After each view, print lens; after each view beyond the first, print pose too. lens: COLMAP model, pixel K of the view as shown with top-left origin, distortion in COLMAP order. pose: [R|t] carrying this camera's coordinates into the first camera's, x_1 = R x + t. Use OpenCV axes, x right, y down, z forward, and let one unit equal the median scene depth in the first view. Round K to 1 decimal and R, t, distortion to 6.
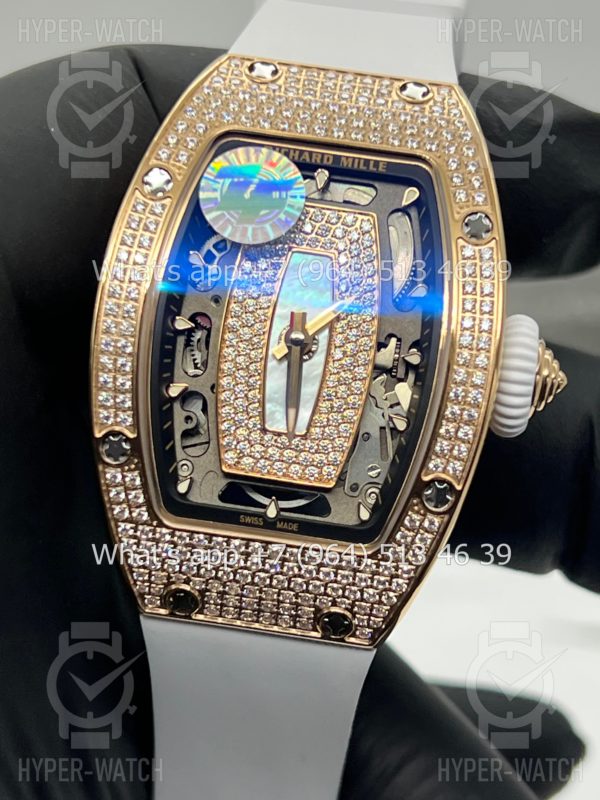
lens RADIAL K [[1912.6, 0, 301.4], [0, 1912.6, 417.8], [0, 0, 1]] dist [0.405719, 0.000000]
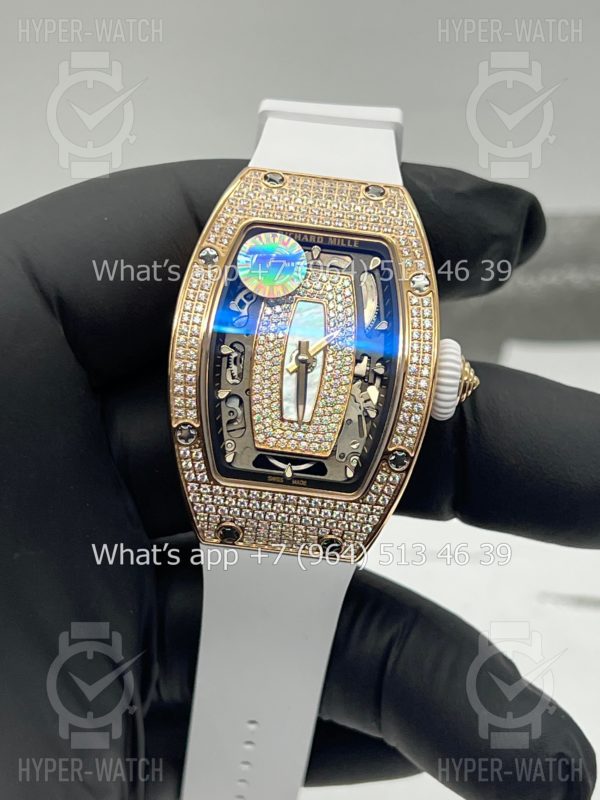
lens RADIAL K [[1911.5, 0, 301.7], [0, 1911.5, 396.4], [0, 0, 1]] dist [0.182336, 0.000000]
pose [[0.998835, -0.021119, 0.043395, -0.069074], [0.020685, 0.999732, 0.010440, -0.027201], [-0.043604, -0.009530, 0.999003, -0.506855]]
